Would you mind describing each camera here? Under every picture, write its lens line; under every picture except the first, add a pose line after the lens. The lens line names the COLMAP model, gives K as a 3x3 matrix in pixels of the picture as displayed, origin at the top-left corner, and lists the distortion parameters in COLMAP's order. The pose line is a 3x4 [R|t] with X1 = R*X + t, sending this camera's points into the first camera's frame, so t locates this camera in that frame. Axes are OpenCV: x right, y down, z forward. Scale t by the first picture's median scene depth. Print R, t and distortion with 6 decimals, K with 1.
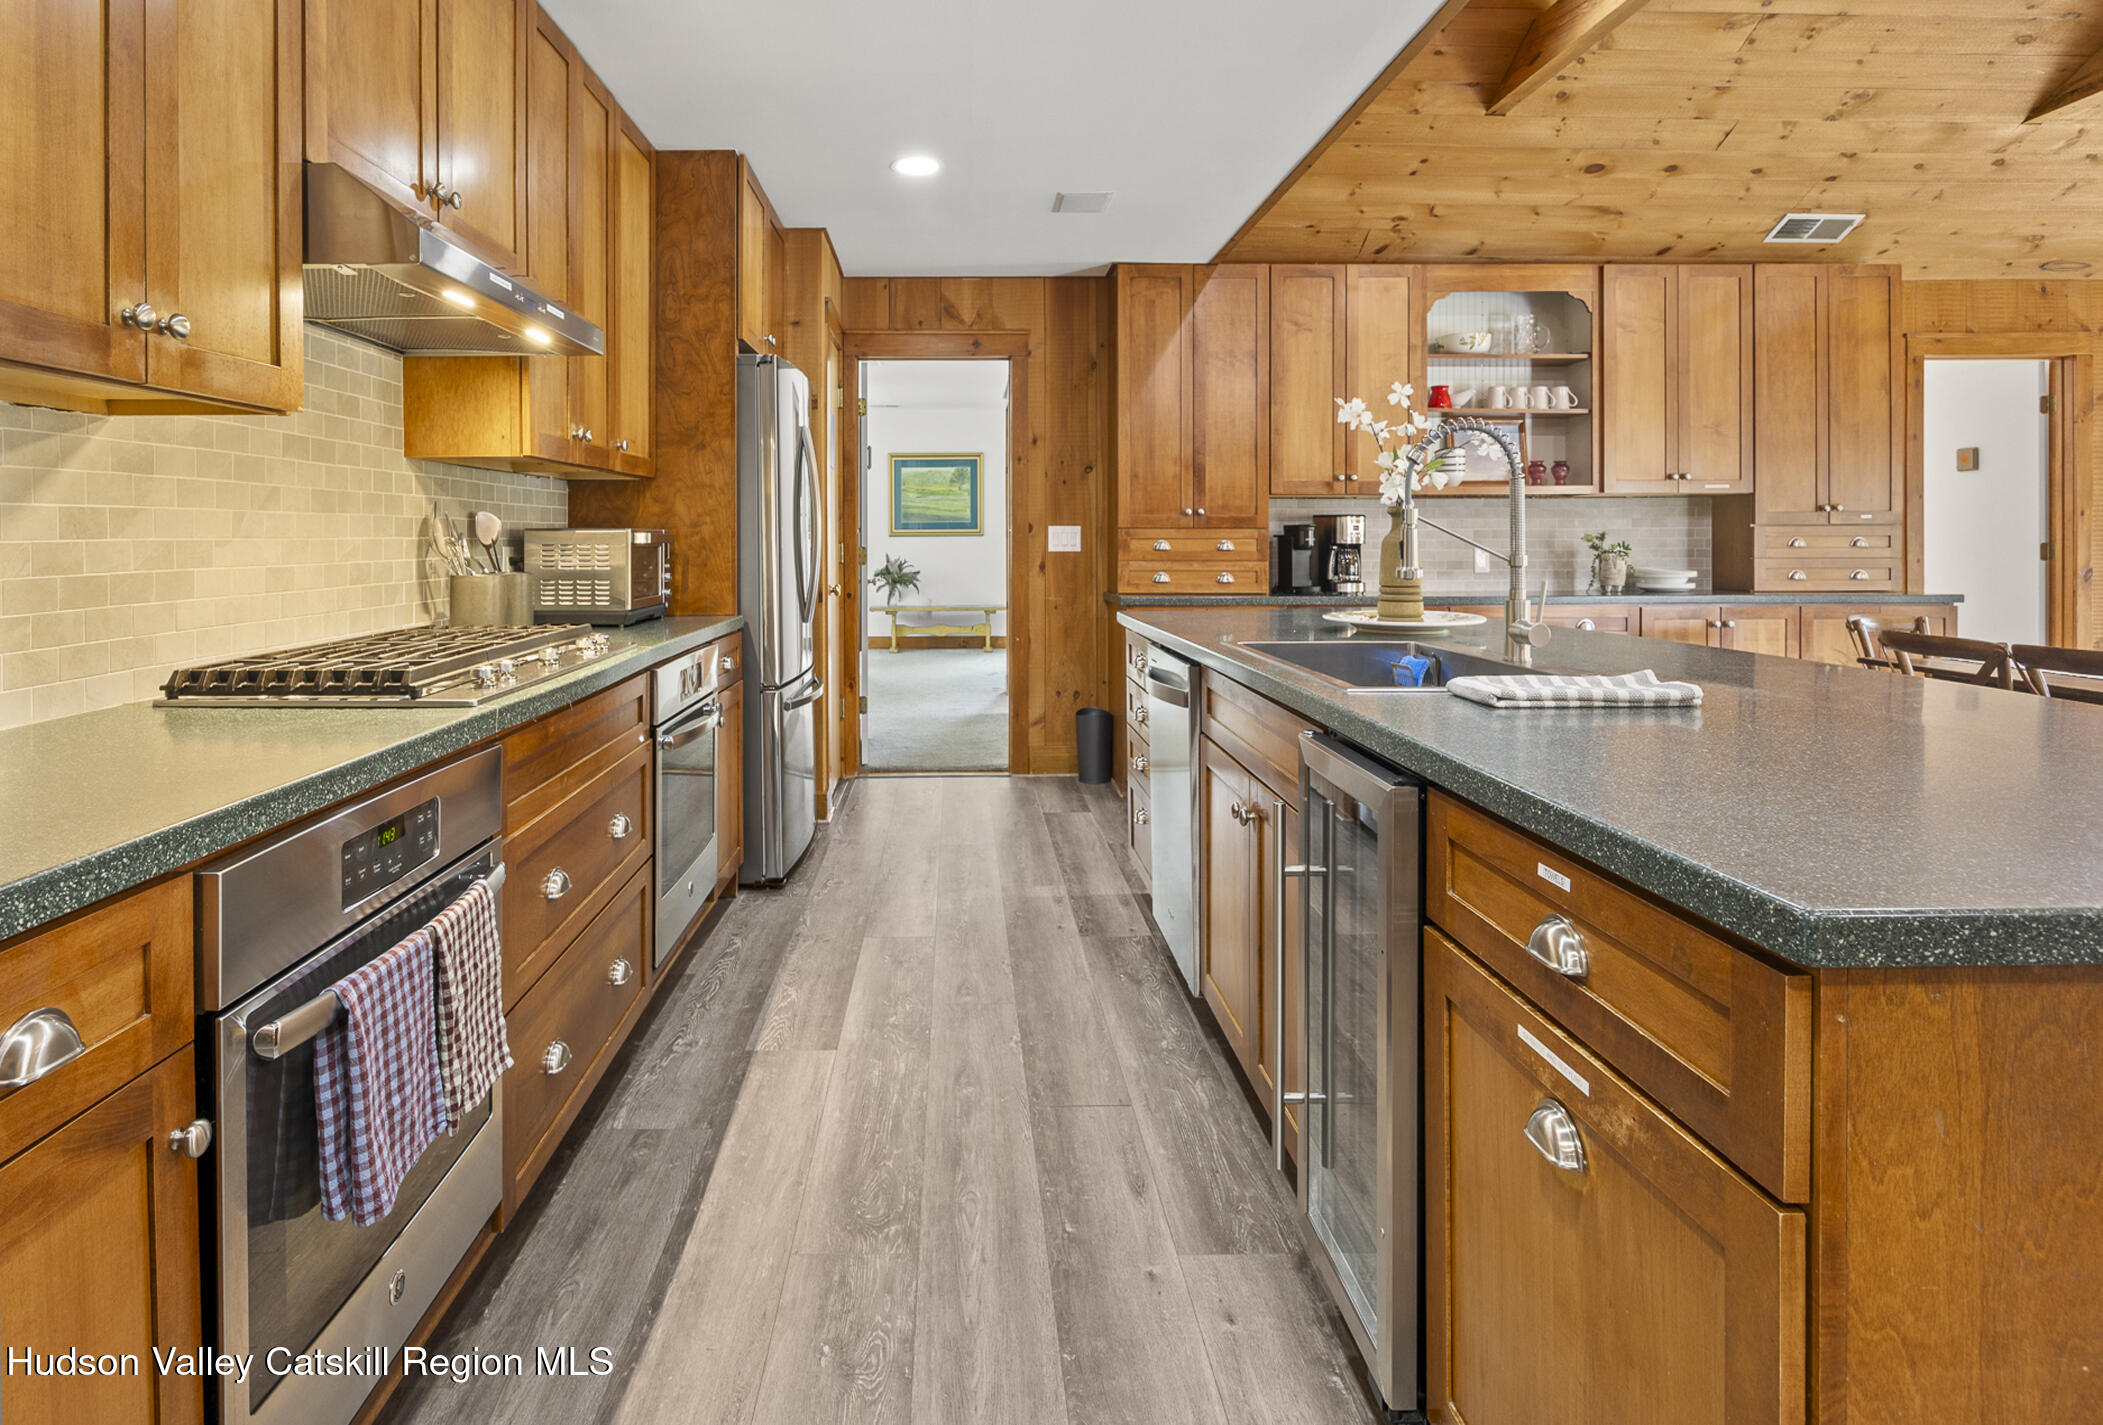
lens RADIAL K [[1177.4, 0, 1019.2], [0, 1177.4, 548.2], [0, 0, 1]] dist [0.007696, -0.002405]
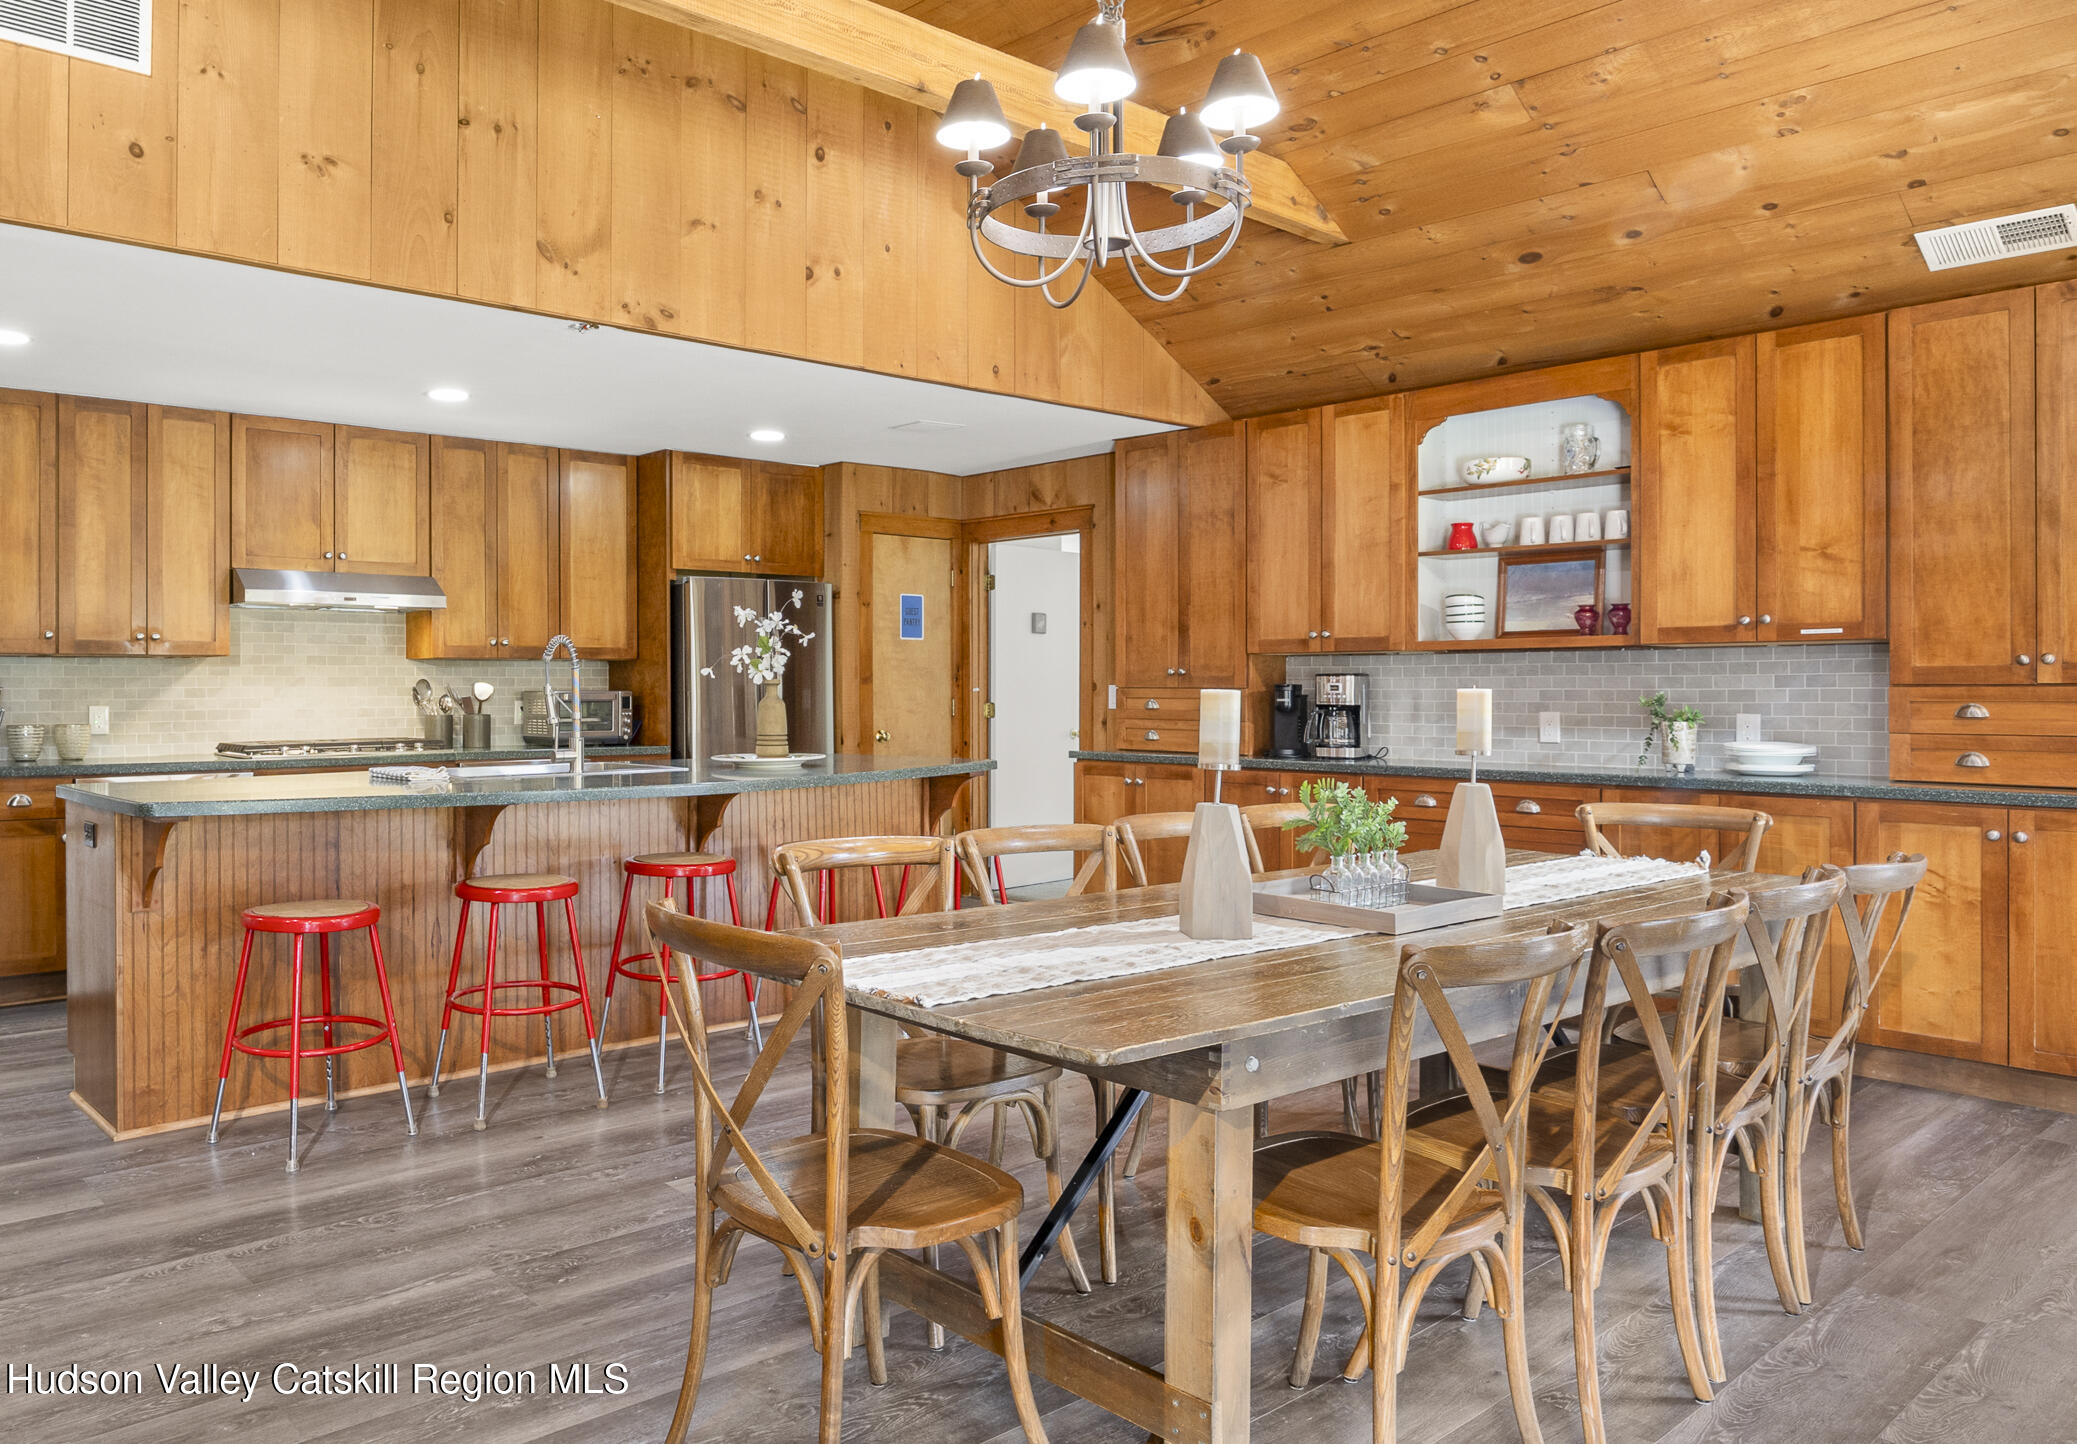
lens RADIAL K [[1532.8, 0, 887.3], [0, 1532.8, 683.3], [0, 0, 1]] dist [0.006000, 0.005948]
pose [[0.609929, 0.002378, -0.792453, 1.038179], [-0.007409, 0.999969, -0.002702, -0.015356], [0.792422, 0.007520, 0.609928, -0.011016]]
